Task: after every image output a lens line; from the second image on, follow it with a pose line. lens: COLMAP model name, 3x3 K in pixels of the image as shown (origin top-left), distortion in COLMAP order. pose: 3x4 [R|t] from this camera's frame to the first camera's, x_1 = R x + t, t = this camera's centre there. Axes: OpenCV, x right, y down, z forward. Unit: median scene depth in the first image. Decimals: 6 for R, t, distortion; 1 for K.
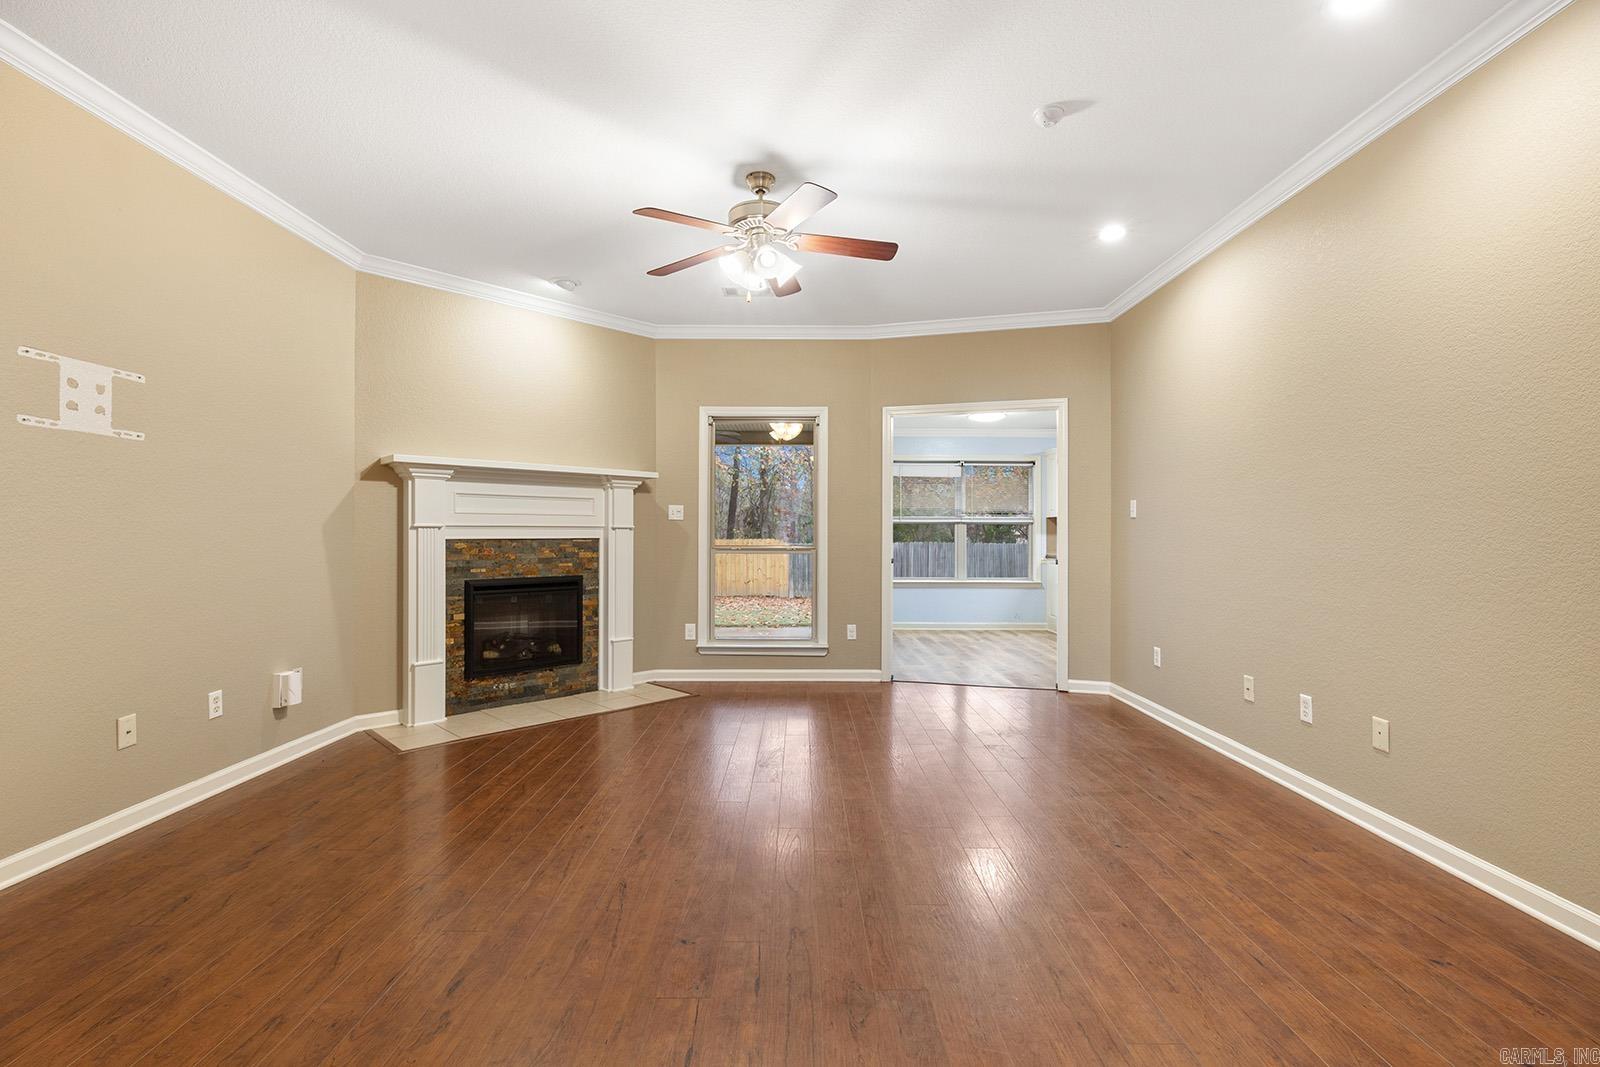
lens RADIAL K [[724.1, 0, 794.9], [0, 724.1, 524.9], [0, 0, 1]] dist [0.008558, -0.002203]
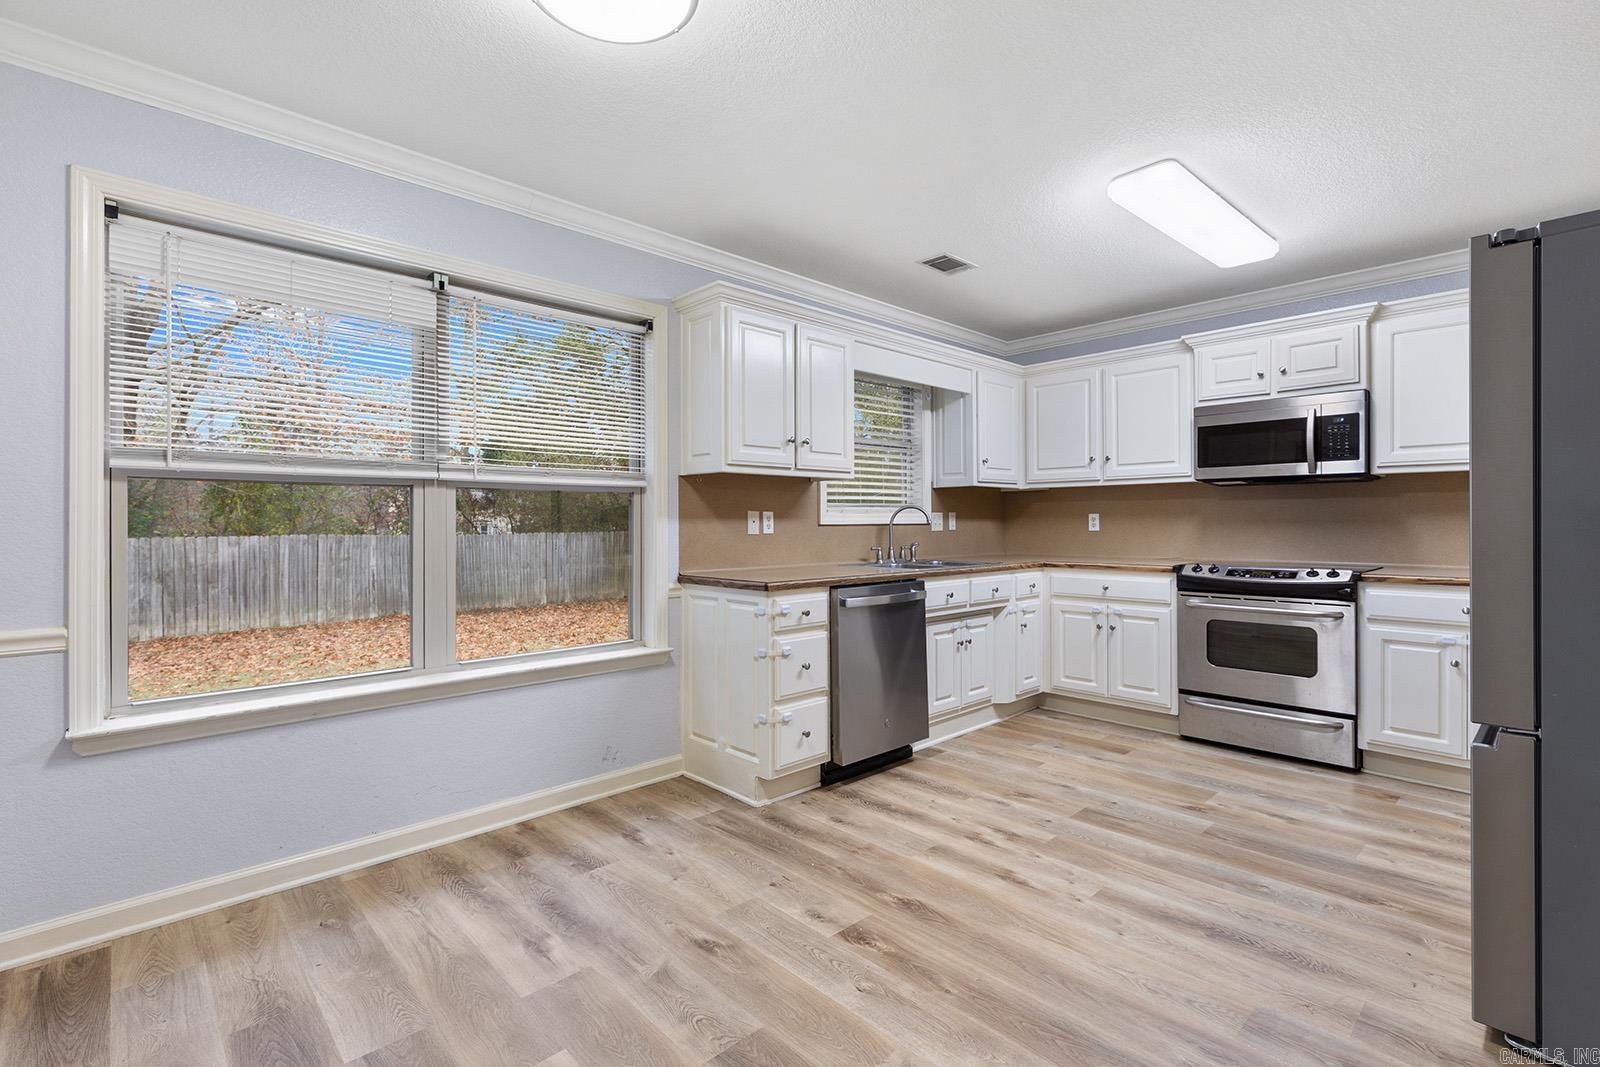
lens RADIAL K [[724.1, 0, 794.0], [0, 724.1, 521.1], [0, 0, 1]] dist [0.008558, -0.002203]
pose [[0.725097, -0.000655, 0.688647, 0.241652], [-0.007798, 0.999928, 0.009162, 0.016646], [-0.688603, -0.012013, 0.725039, 1.259345]]
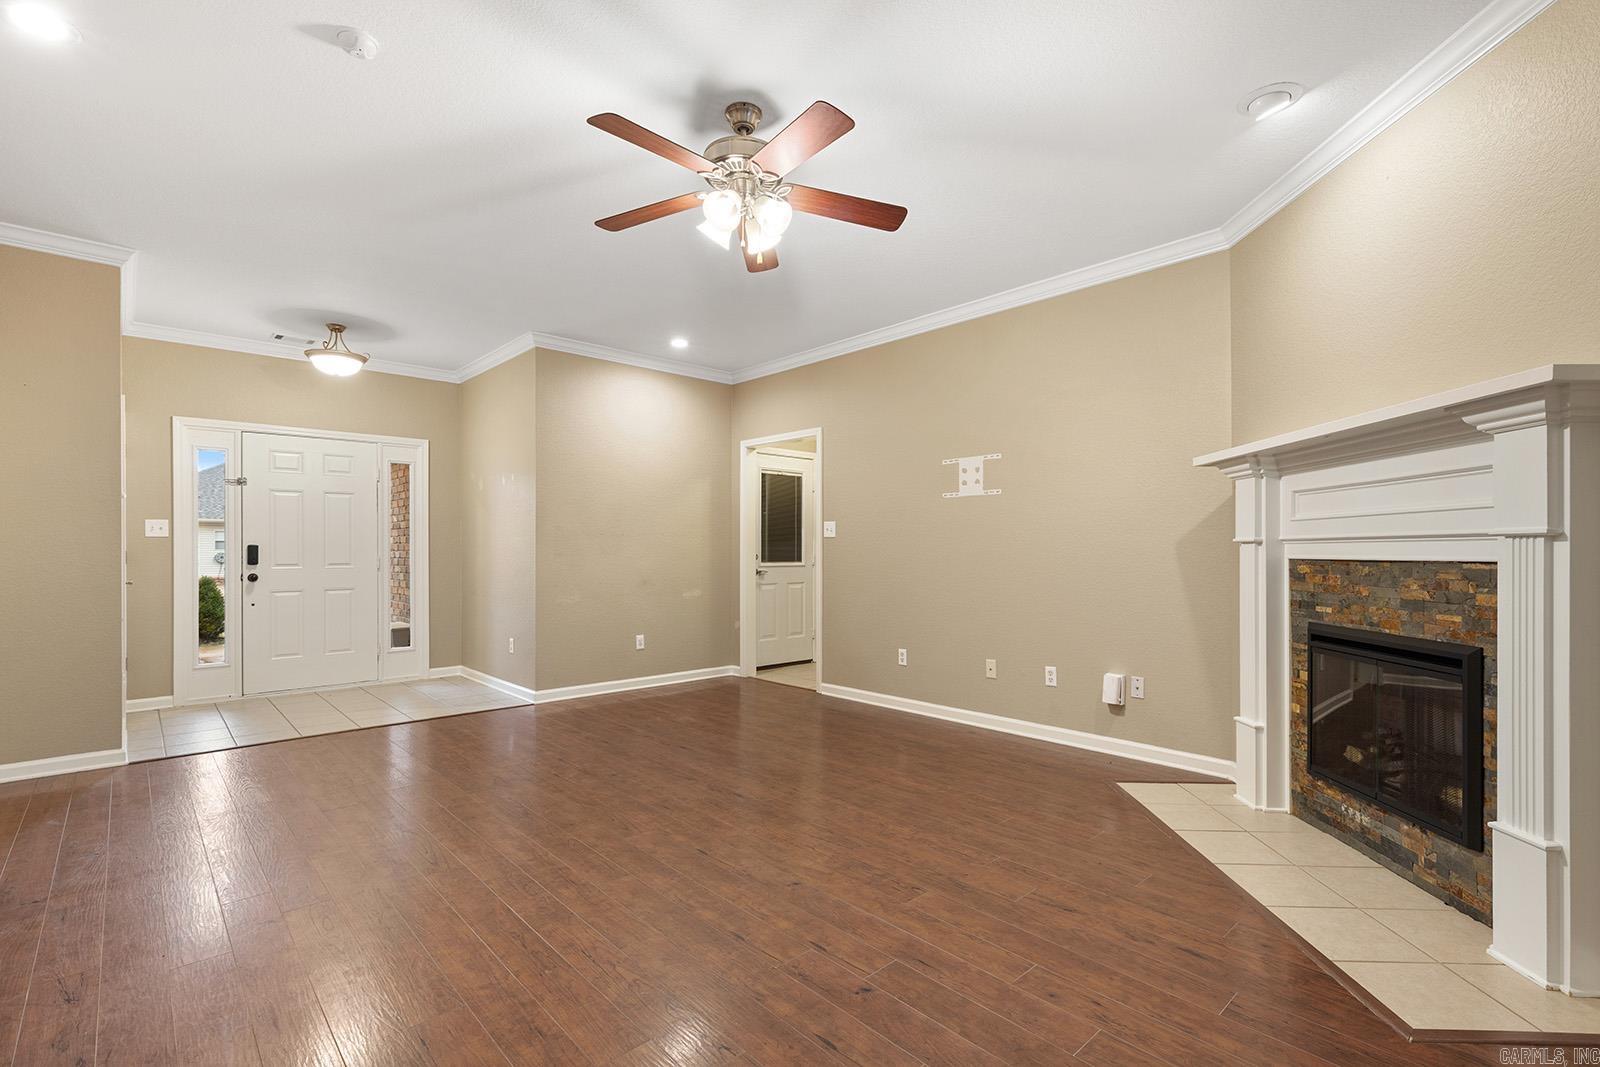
lens RADIAL K [[724.1, 0, 808.1], [0, 724.1, 548.3], [0, 0, 1]] dist [0.008558, -0.002203]
pose [[-0.724375, -0.003420, -0.689398, 0.317412], [0.007769, 0.999884, -0.013123, 0.014240], [0.689363, -0.014862, -0.724264, 1.127413]]
